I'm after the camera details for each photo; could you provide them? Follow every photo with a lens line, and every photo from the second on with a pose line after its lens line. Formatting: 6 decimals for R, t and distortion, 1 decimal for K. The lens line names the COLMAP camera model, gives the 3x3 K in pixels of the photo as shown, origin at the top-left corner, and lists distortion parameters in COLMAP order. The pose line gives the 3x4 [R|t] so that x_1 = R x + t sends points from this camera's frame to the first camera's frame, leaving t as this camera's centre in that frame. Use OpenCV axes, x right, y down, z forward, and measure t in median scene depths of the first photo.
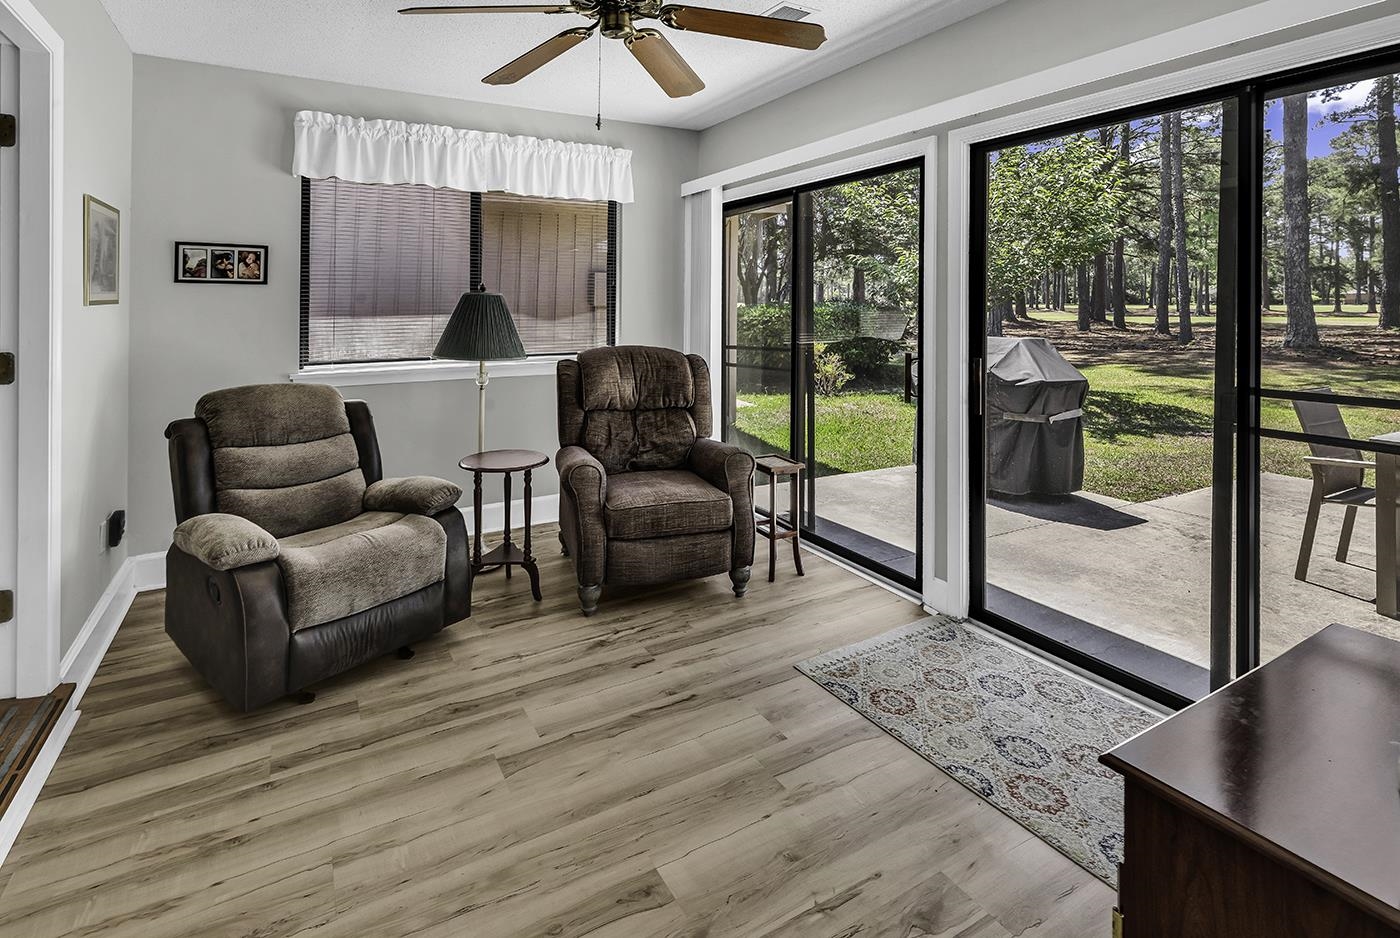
lens RADIAL K [[673.1, 0, 700.3], [0, 673.1, 300.1], [0, 0, 1]] dist [0.002583, -0.000042]
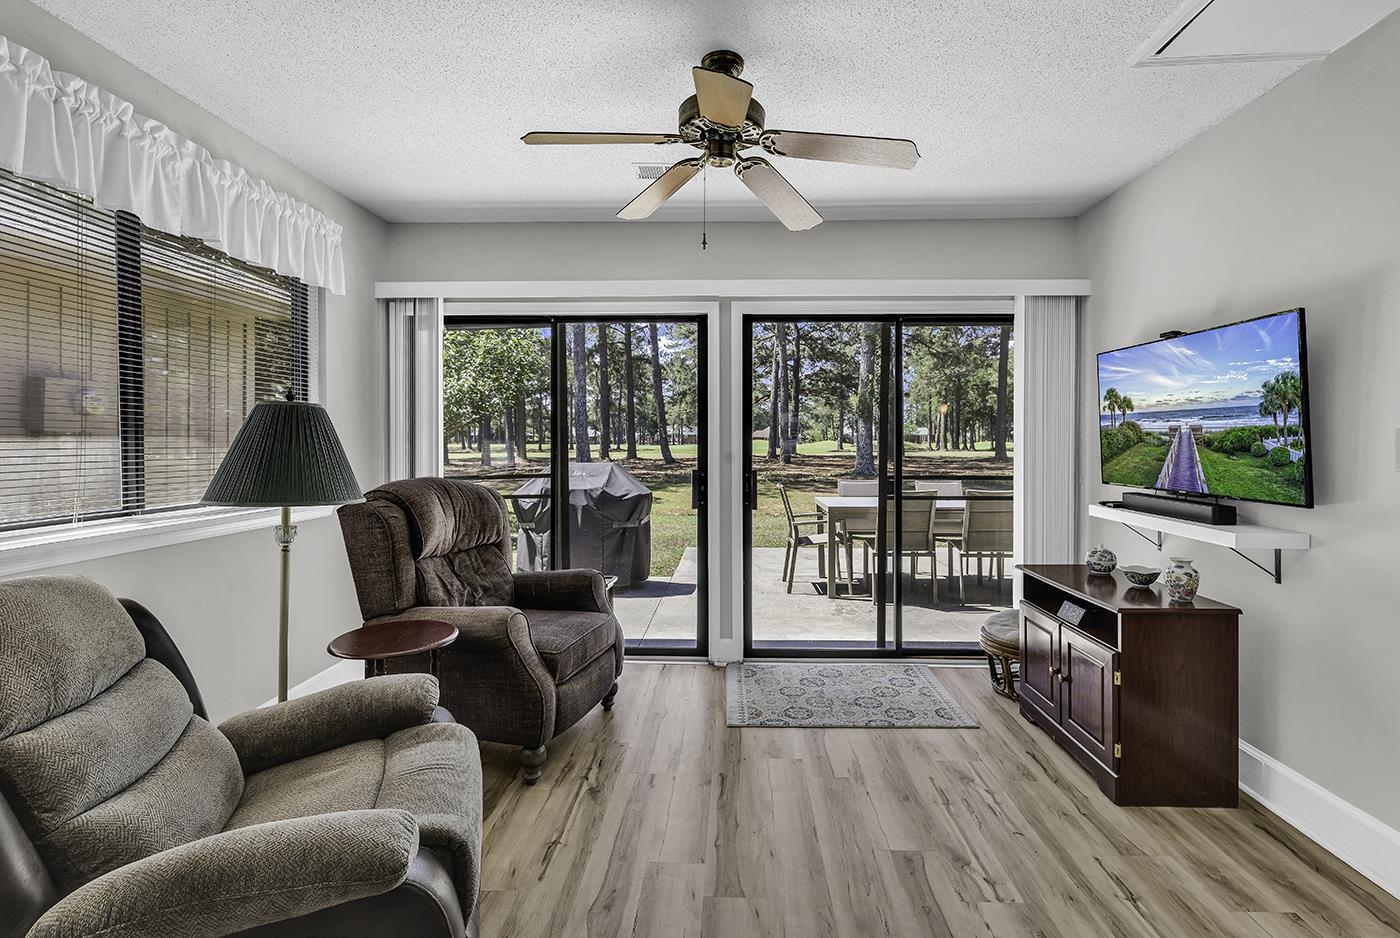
lens RADIAL K [[640.2, 0, 722.9], [0, 640.2, 444.2], [0, 0, 1]] dist [0.003750, 0.000377]
pose [[0.508218, 0.000752, 0.861228, -0.738632], [-0.004211, 0.999990, 0.001612, 0.031249], [-0.861218, -0.004446, 0.508216, 0.369212]]
